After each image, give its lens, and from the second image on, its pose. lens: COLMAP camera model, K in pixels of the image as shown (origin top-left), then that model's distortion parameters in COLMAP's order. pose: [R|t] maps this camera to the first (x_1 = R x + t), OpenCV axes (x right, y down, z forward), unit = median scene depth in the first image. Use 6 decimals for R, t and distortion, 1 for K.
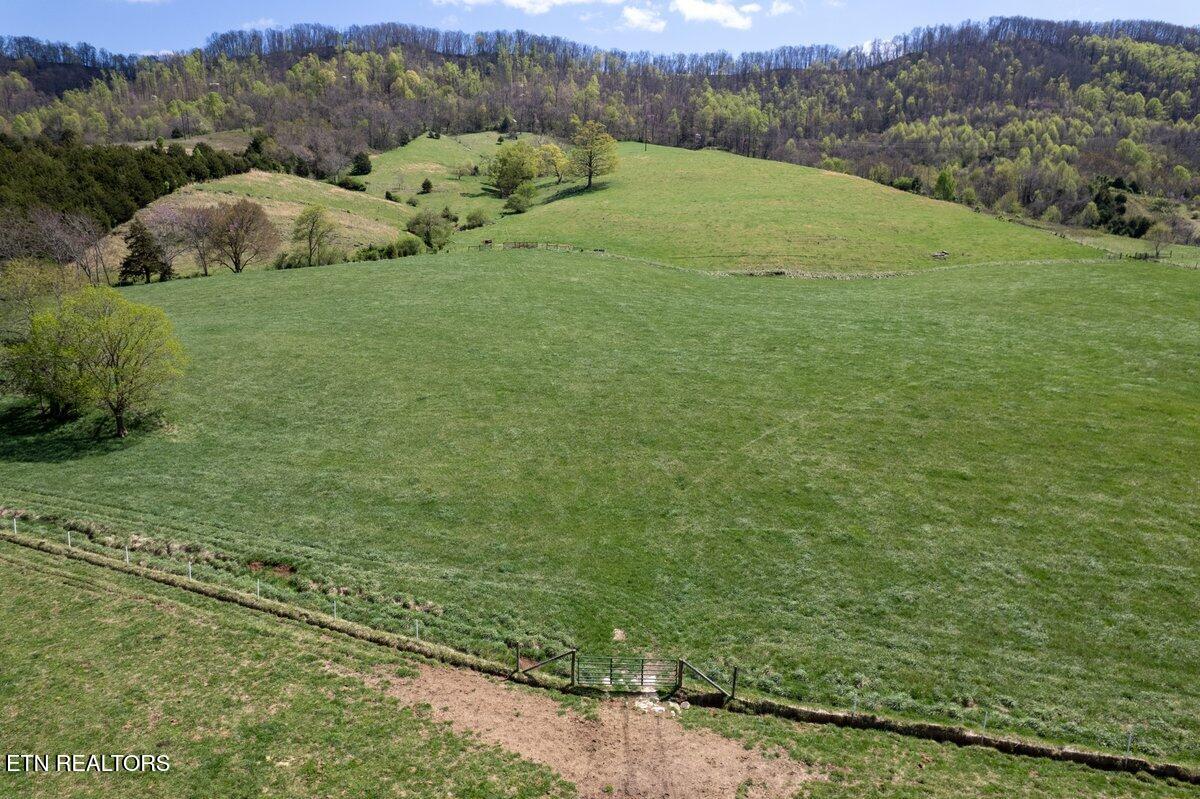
lens RADIAL K [[770.4, 0, 603.9], [0, 770.4, 400.9], [0, 0, 1]] dist [-0.079523, 0.070026]
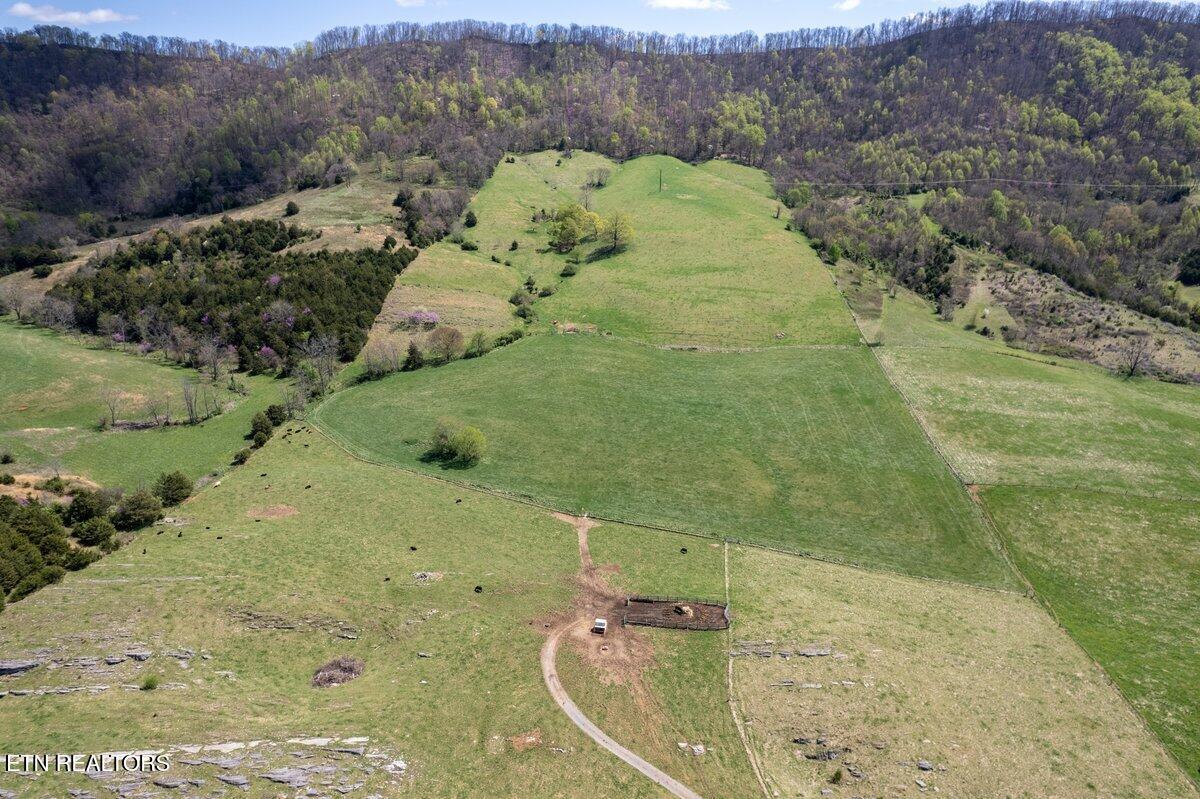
lens RADIAL K [[770.4, 0, 606.2], [0, 770.4, 400.8], [0, 0, 1]] dist [-0.079523, 0.070026]
pose [[0.997507, 0.016076, -0.068712, 0.043940], [-0.006488, 0.990474, 0.137550, -0.101815], [0.070269, -0.136761, 0.988109, -0.359615]]
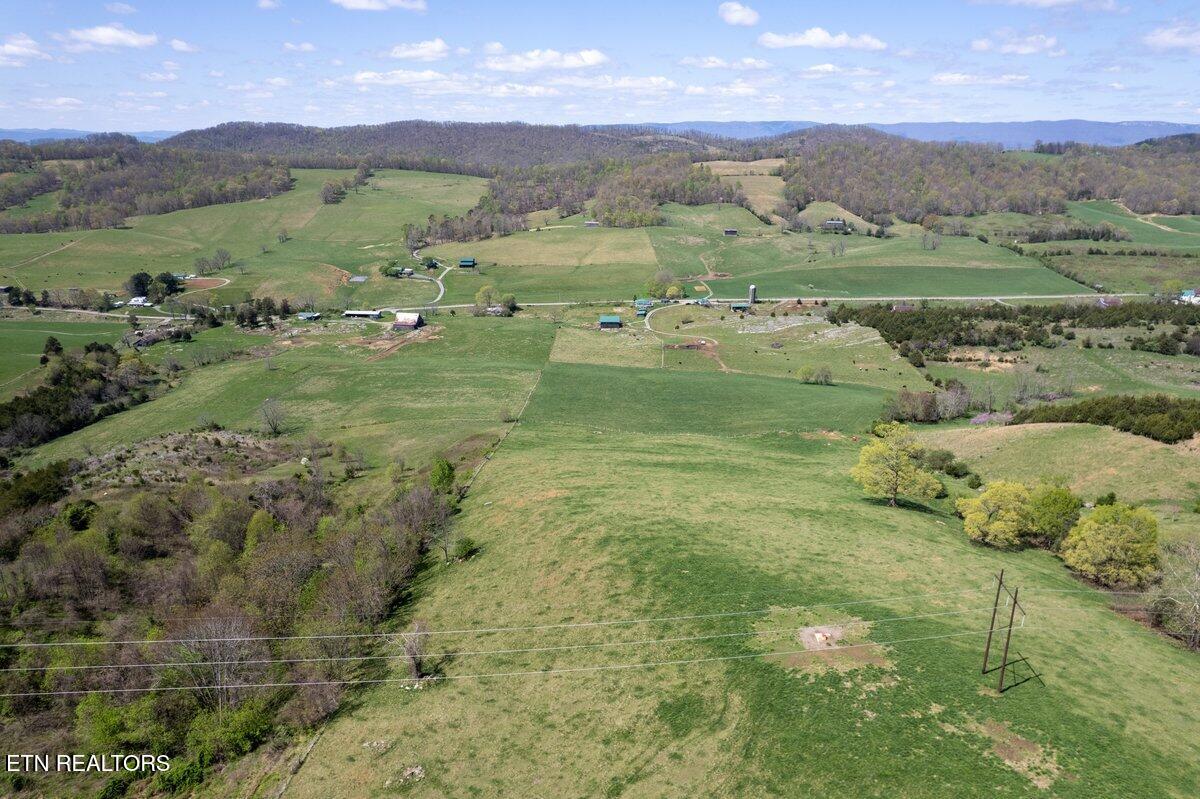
lens RADIAL K [[770.4, 0, 607.6], [0, 770.4, 403.4], [0, 0, 1]] dist [-0.079523, 0.070026]
pose [[-0.999878, -0.012973, 0.008713, 0.138581], [-0.006909, 0.867081, 0.498120, -0.405345], [-0.014017, 0.497999, -0.867065, 0.879608]]
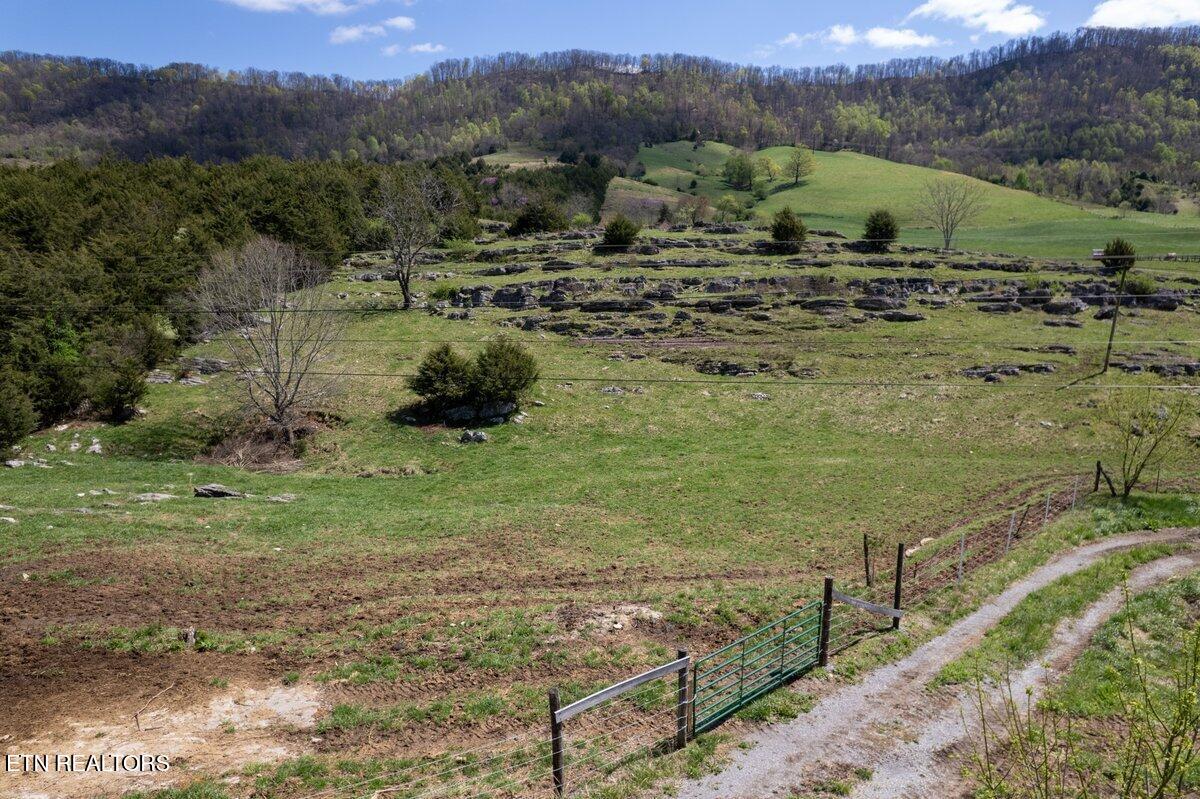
lens RADIAL K [[770.4, 0, 604.0], [0, 770.4, 402.0], [0, 0, 1]] dist [-0.079523, 0.070026]
pose [[0.994962, 0.012595, -0.099460, -0.144541], [-0.011072, 0.999813, 0.015848, 0.092385], [0.099641, -0.014667, 0.994915, -0.372840]]
